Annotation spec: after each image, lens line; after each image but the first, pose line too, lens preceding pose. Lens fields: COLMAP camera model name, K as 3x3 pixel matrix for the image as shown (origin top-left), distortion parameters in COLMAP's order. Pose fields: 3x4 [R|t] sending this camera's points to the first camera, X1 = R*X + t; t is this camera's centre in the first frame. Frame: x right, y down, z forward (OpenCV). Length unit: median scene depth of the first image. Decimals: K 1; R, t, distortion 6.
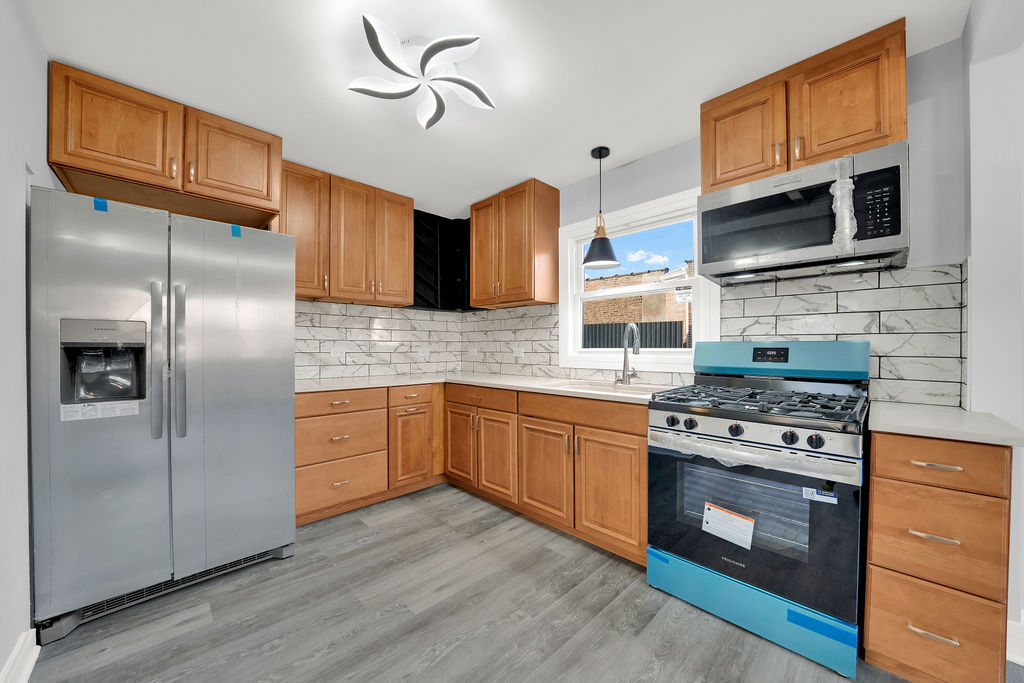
lens RADIAL K [[365.8, 0, 513.5], [0, 365.8, 349.5], [0, 0, 1]] dist [-0.017131, 0.000584]
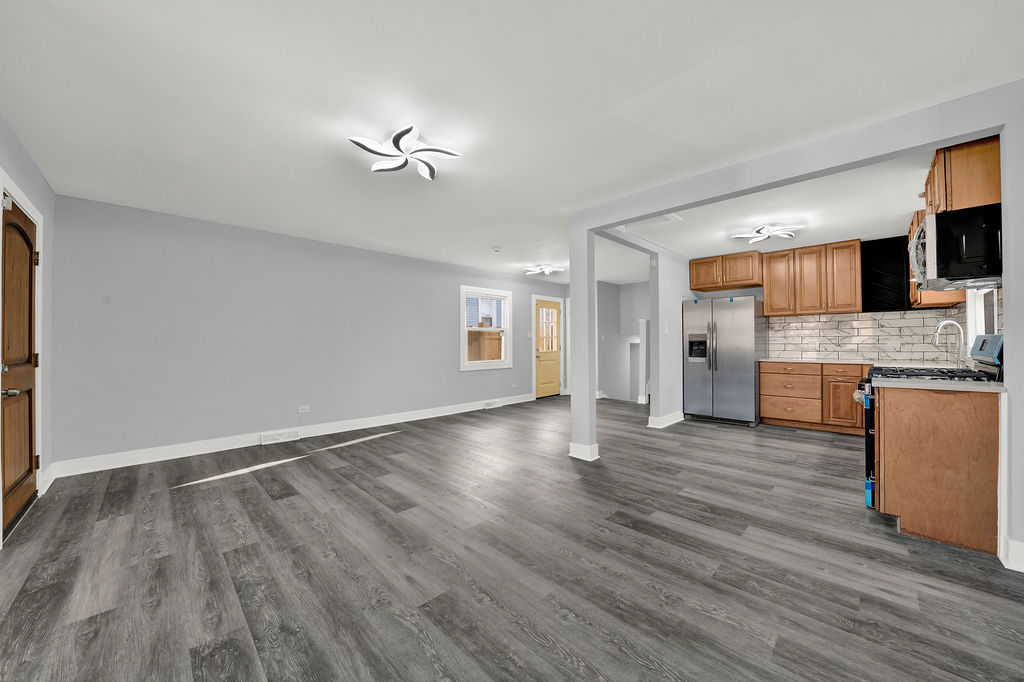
lens RADIAL K [[373.5, 0, 507.5], [0, 373.5, 342.1], [0, 0, 1]] dist [-0.000210, -0.000019]
pose [[-0.009990, -0.007600, -0.999921, 2.172077], [0.002369, 0.999968, -0.007624, 0.017427], [0.999947, -0.002445, -0.009971, -0.706149]]
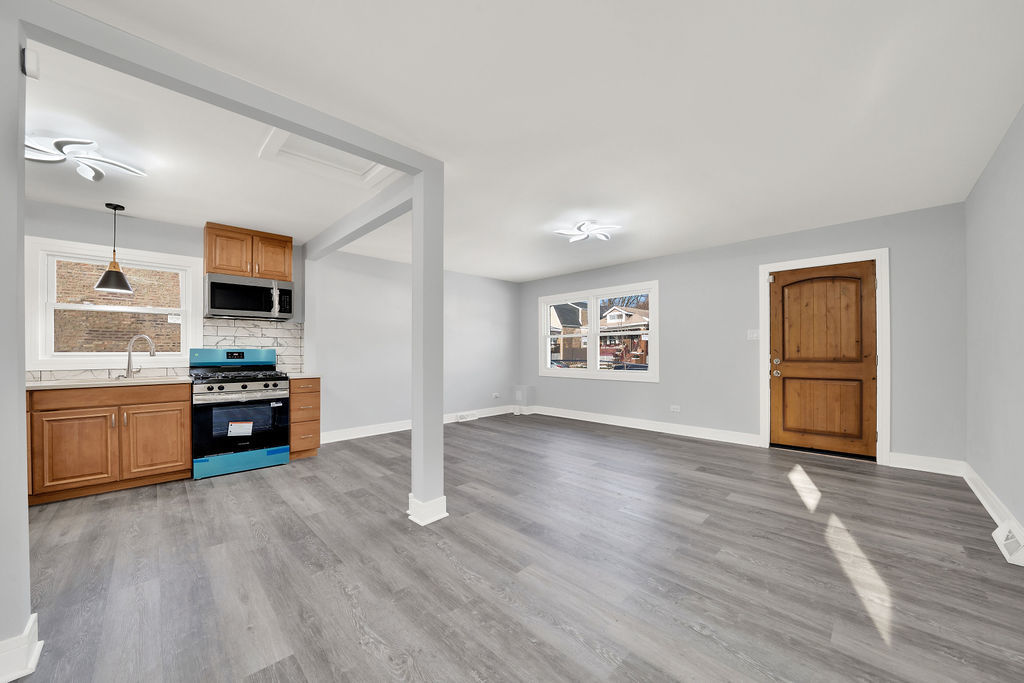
lens RADIAL K [[365.8, 0, 518.8], [0, 365.8, 350.4], [0, 0, 1]] dist [-0.017131, 0.000584]
pose [[-0.017141, 0.002932, 0.999849, -1.517190], [0.007407, 0.999969, -0.002805, 0.004860], [-0.999826, 0.007358, -0.017162, -0.638638]]
